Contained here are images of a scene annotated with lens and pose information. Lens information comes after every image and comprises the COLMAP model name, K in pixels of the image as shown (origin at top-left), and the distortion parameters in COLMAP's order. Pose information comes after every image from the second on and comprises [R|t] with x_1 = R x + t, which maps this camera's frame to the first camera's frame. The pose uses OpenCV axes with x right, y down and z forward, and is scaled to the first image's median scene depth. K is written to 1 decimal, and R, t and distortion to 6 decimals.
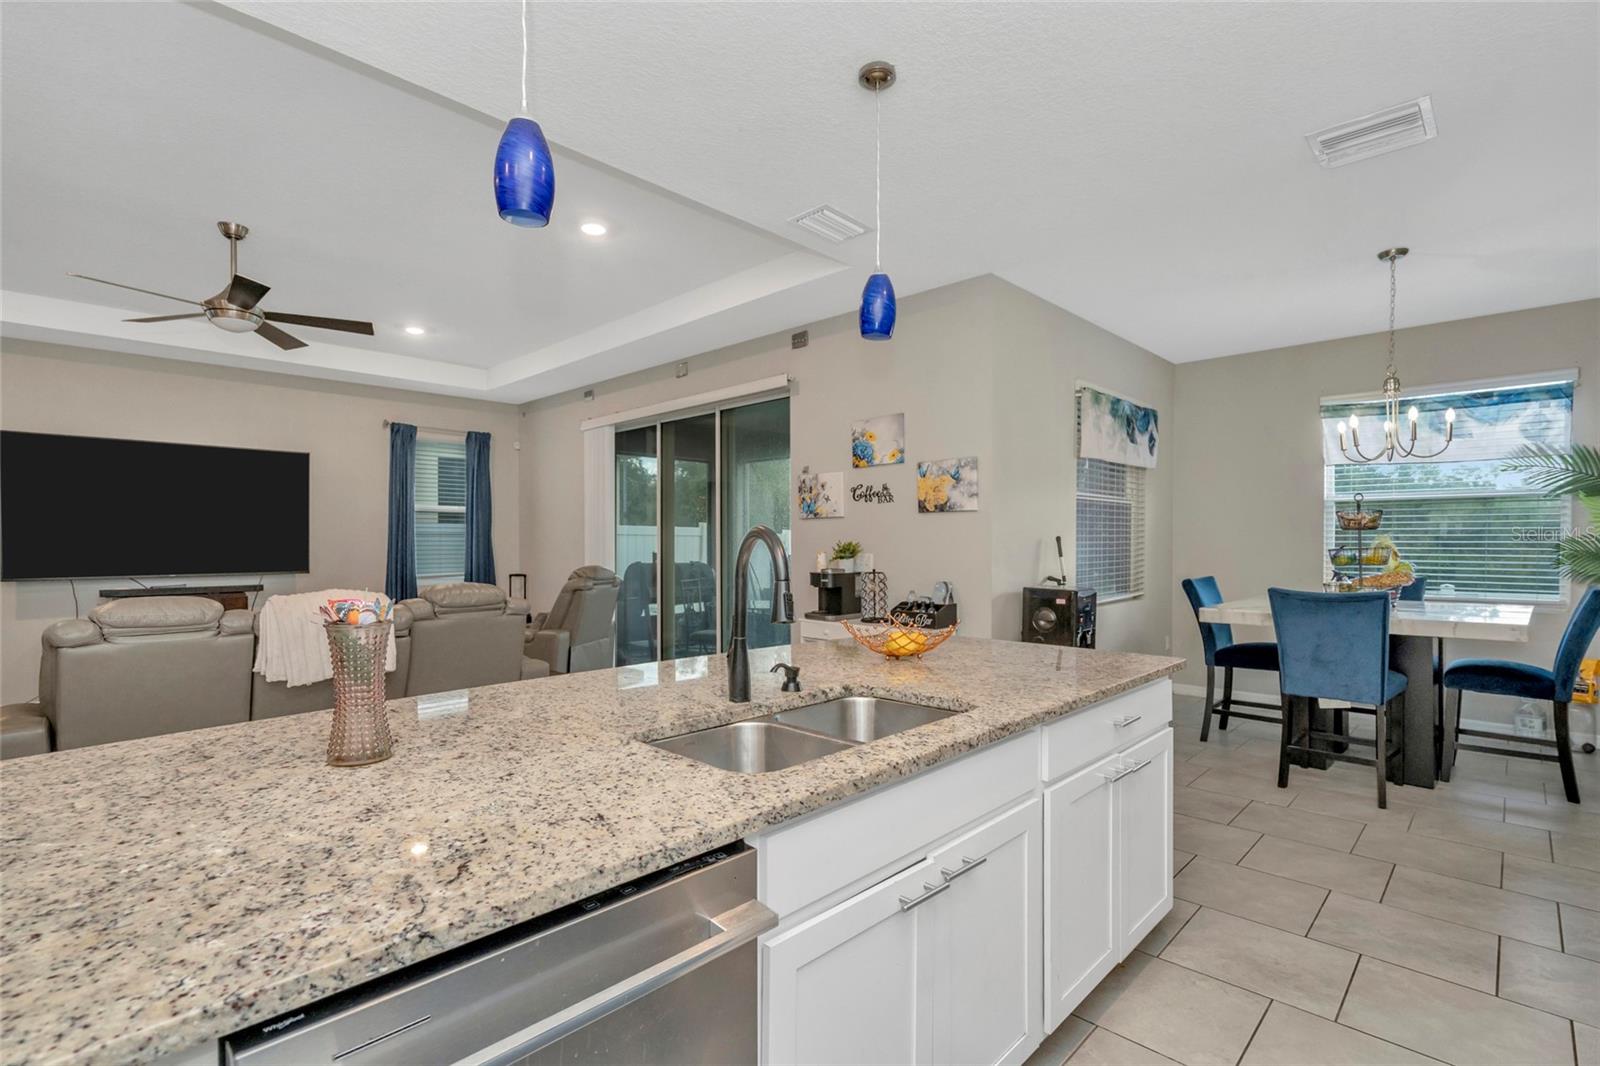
lens RADIAL K [[734.7, 0, 795.8], [0, 734.7, 548.3], [0, 0, 1]] dist [0.003718, -0.001163]
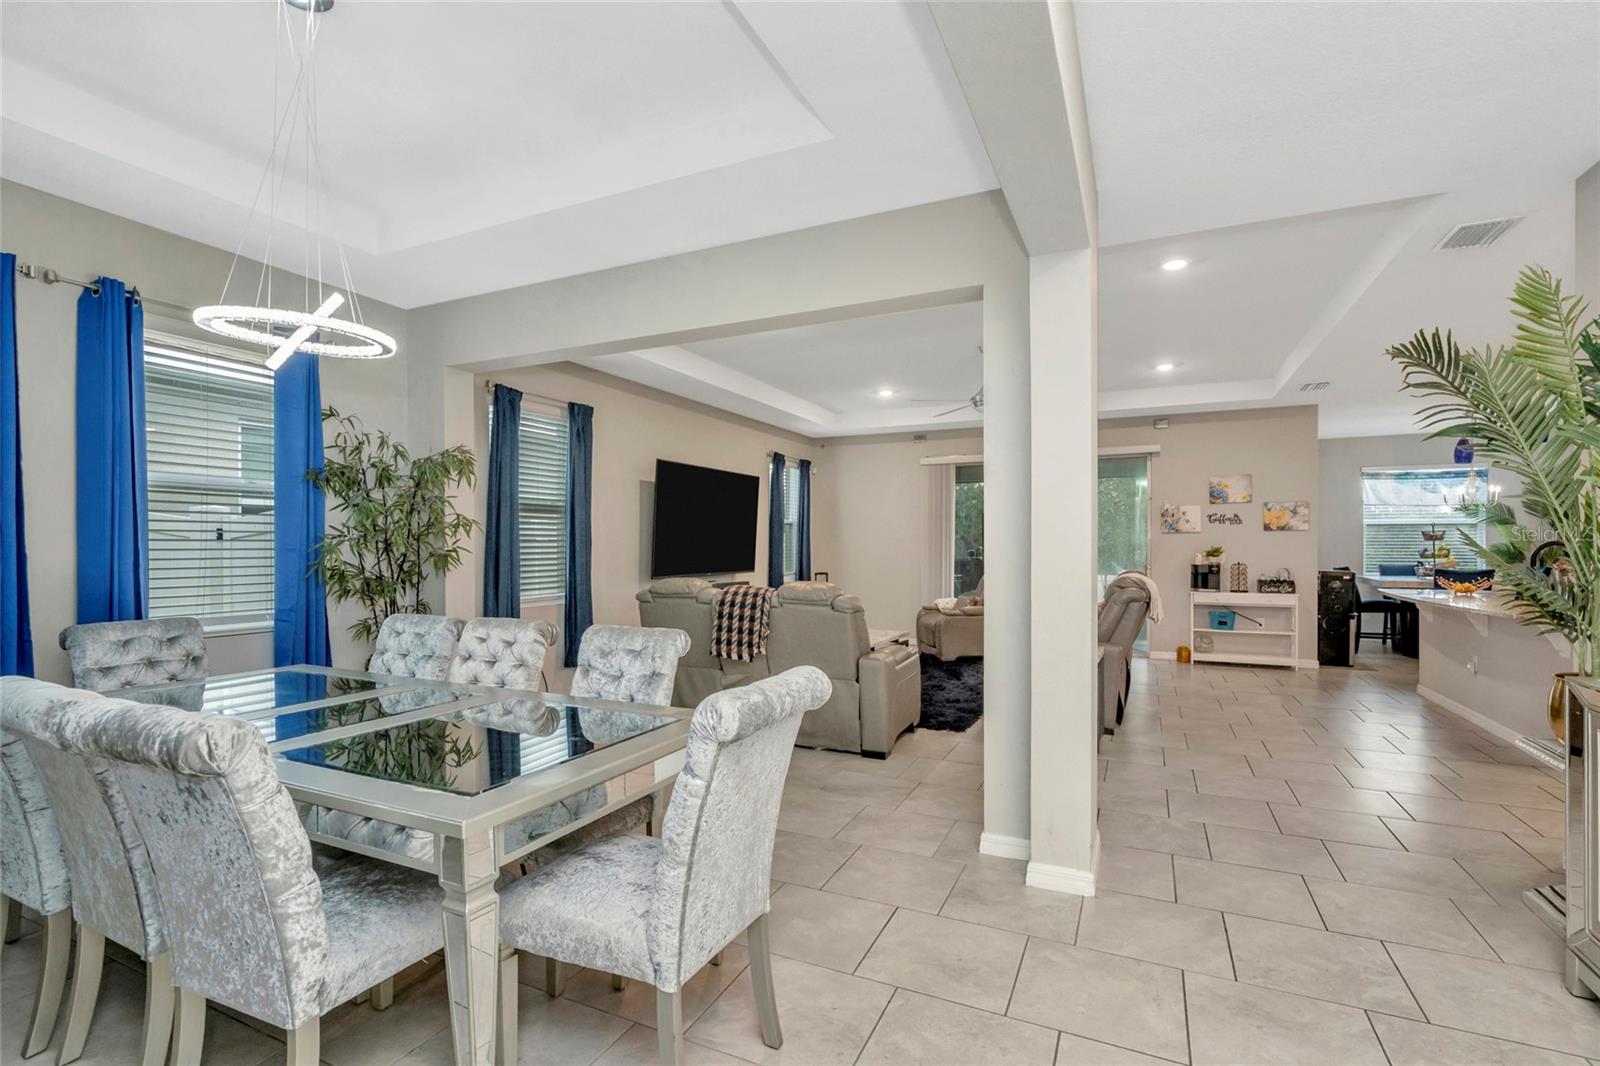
lens RADIAL K [[734.7, 0, 793.7], [0, 734.7, 538.5], [0, 0, 1]] dist [0.003718, -0.001163]
pose [[0.943005, 0.001173, 0.332775, -1.468142], [0.004933, 0.999835, -0.017503, -0.002506], [-0.332741, 0.018147, 0.942844, -0.307711]]
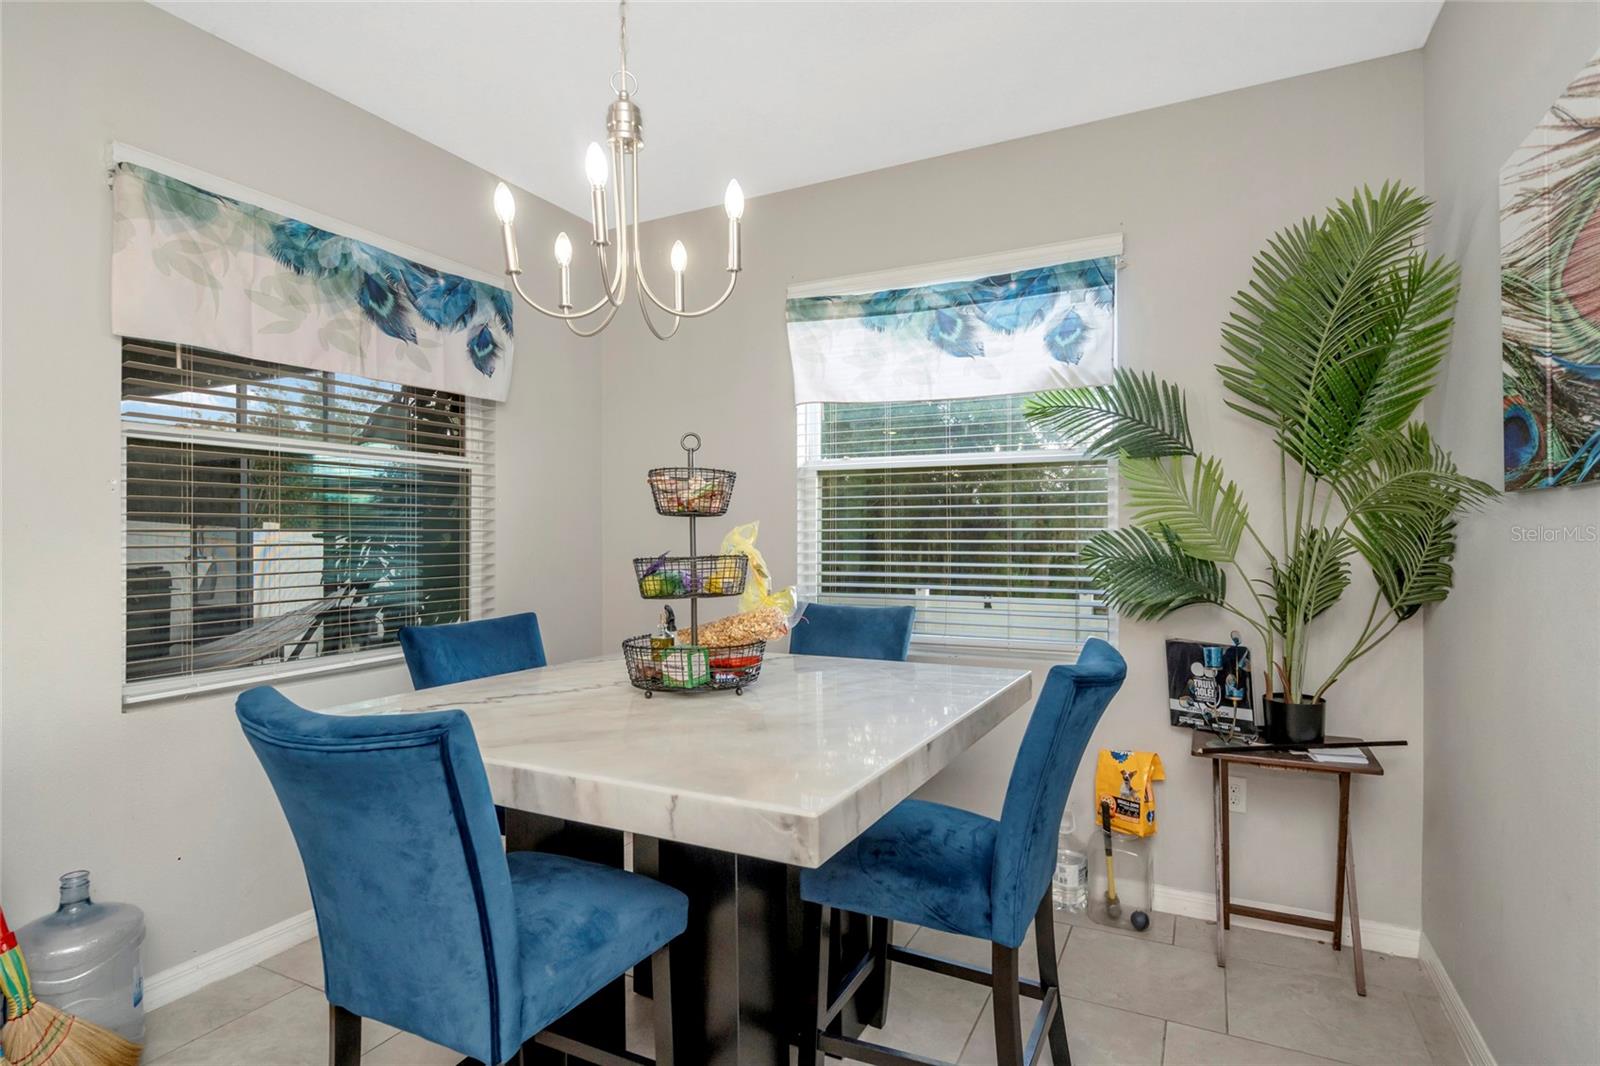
lens RADIAL K [[821.3, 0, 802.5], [0, 821.3, 532.1], [0, 0, 1]] dist [0.007543, 0.000793]
pose [[0.950401, -0.003081, 0.311012, 0.619843], [0.008115, 0.999856, -0.014891, -0.007620], [-0.310921, 0.016676, 0.950289, 0.470265]]
